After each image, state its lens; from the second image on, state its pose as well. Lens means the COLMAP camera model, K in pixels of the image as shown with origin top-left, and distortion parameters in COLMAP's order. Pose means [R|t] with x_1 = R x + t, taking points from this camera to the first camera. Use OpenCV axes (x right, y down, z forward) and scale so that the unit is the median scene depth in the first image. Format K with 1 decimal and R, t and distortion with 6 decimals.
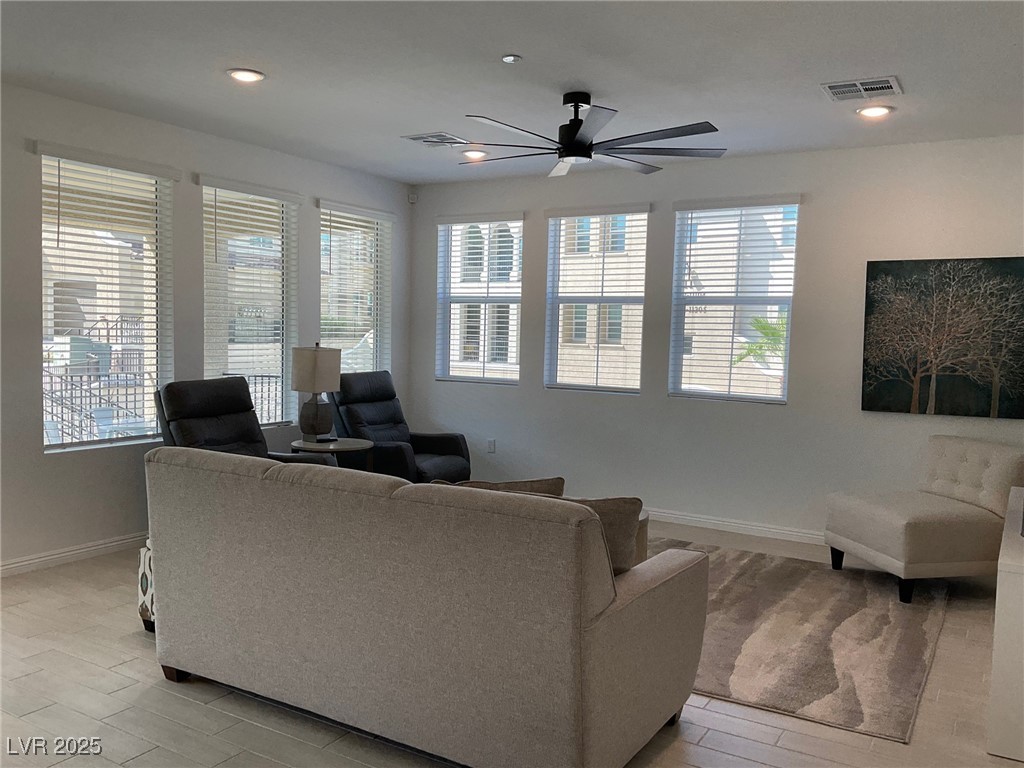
lens RADIAL K [[841.8, 0, 516.3], [0, 841.8, 383.3], [0, 0, 1]] dist [0.116702, -0.243374]
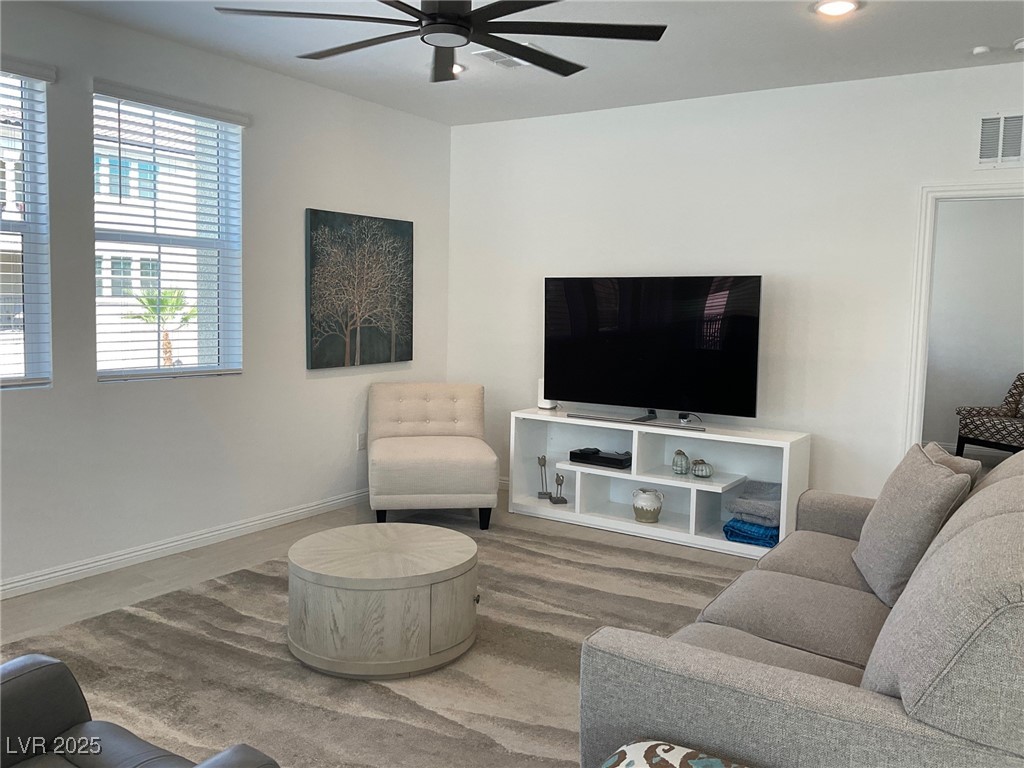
lens RADIAL K [[841.8, 0, 516.3], [0, 841.8, 383.3], [0, 0, 1]] dist [0.116702, -0.243374]
pose [[0.047617, -0.120843, 0.991529, -0.531872], [0.042612, 0.991997, 0.118854, -0.056603], [-0.997956, 0.036592, 0.052386, 0.755953]]
